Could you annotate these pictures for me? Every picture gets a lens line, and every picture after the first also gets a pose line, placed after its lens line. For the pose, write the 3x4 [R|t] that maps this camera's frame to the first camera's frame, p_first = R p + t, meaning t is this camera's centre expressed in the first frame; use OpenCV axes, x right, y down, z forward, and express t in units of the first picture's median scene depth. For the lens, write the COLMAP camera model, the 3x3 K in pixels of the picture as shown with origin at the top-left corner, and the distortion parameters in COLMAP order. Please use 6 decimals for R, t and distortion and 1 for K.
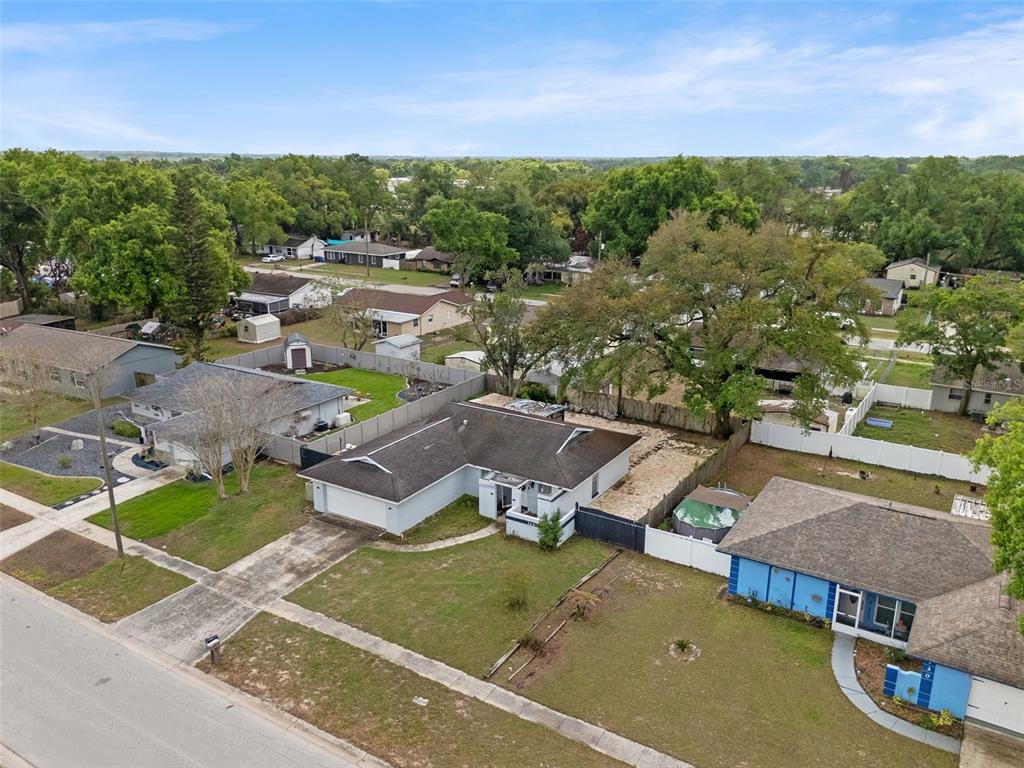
lens RADIAL K [[788.3, 0, 512.0], [0, 788.3, 384.0], [0, 0, 1]] dist [0.074556, -0.063164]
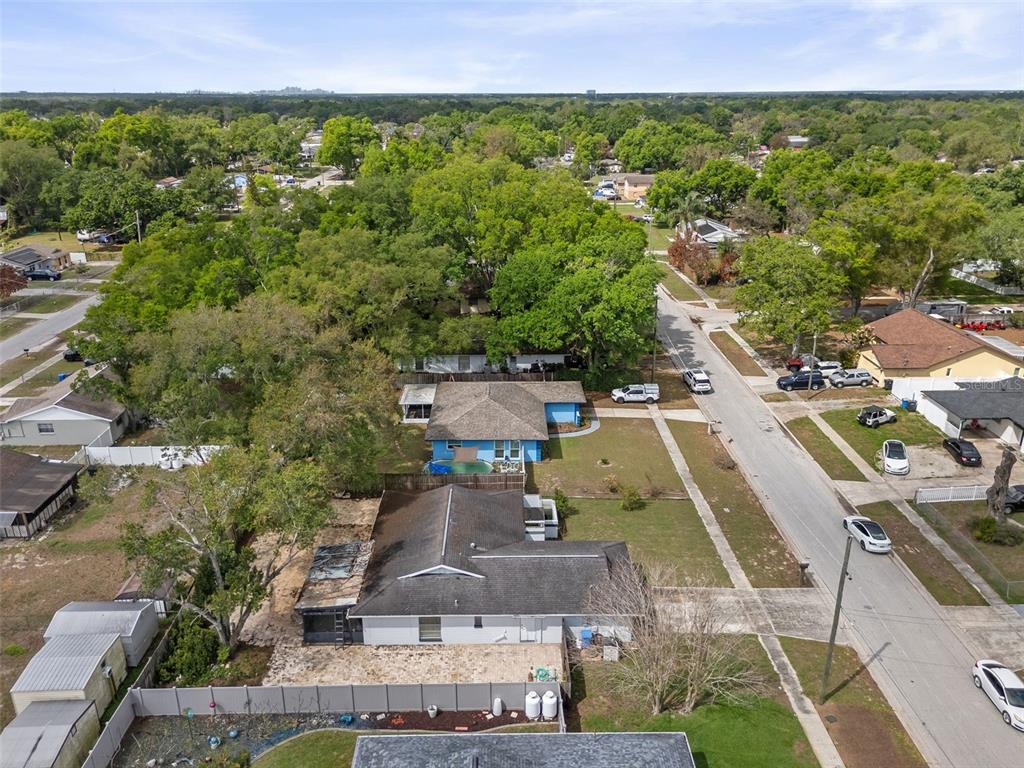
lens RADIAL K [[788.3, 0, 512.0], [0, 788.3, 384.0], [0, 0, 1]] dist [0.074556, -0.063164]
pose [[-0.541540, -0.301864, 0.784610, -0.891192], [0.225114, 0.847156, 0.481301, -0.651034], [-0.809974, 0.437270, -0.390815, 1.442605]]
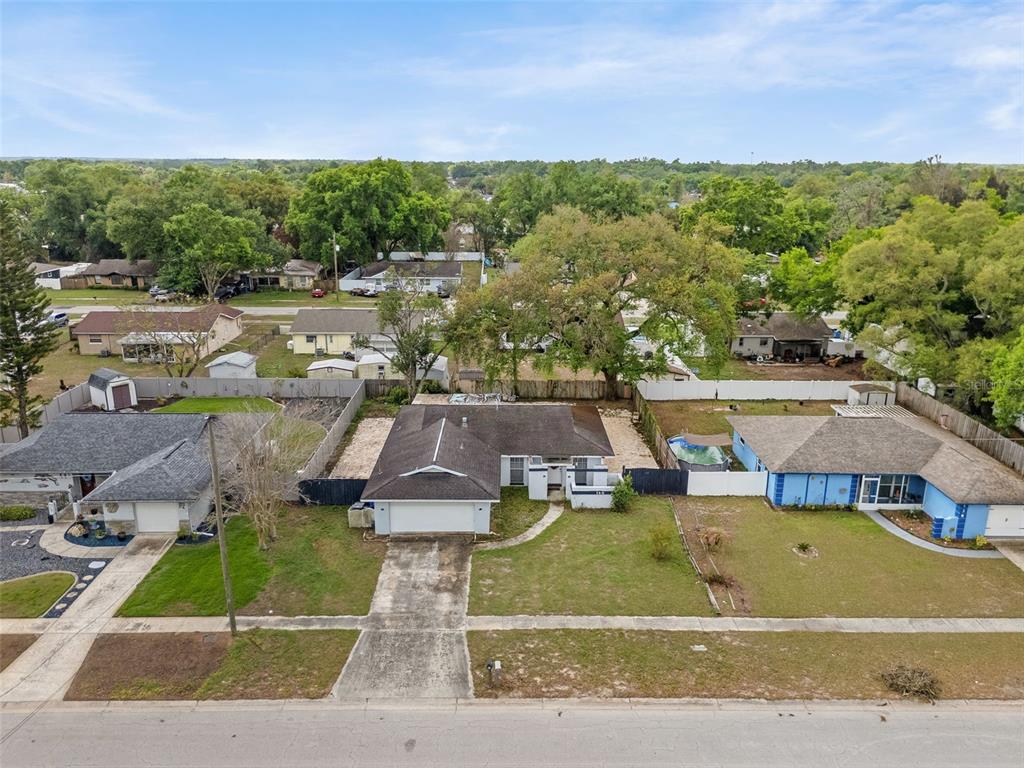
lens RADIAL K [[768.6, 0, 512.0], [0, 768.6, 384.0], [0, 0, 1]] dist [0.072640, -0.058619]
pose [[0.847898, -0.148446, 0.508953, -0.583438], [0.146545, 0.988221, 0.044095, -0.036382], [-0.509503, 0.037196, 0.859664, 0.131680]]
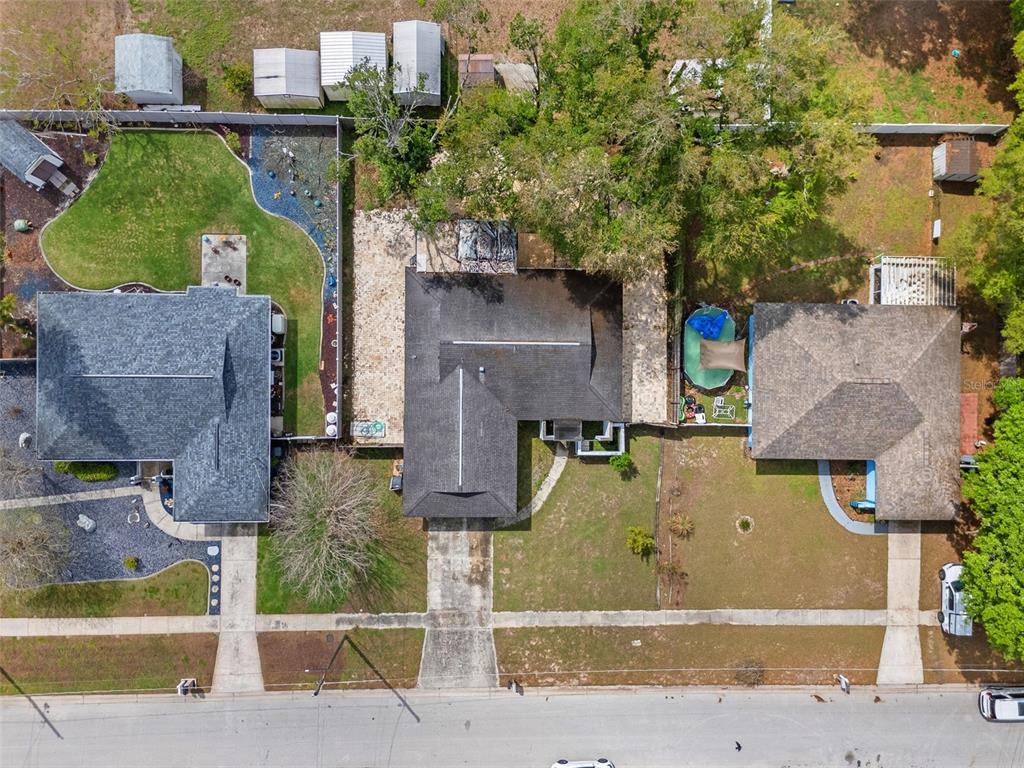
lens RADIAL K [[768.6, 0, 512.0], [0, 768.6, 384.0], [0, 0, 1]] dist [0.072640, -0.058619]
pose [[0.853911, -0.518229, 0.047700, -0.094882], [0.094039, 0.243799, 0.965256, -1.029893], [-0.511853, -0.819757, 0.256916, 0.823004]]
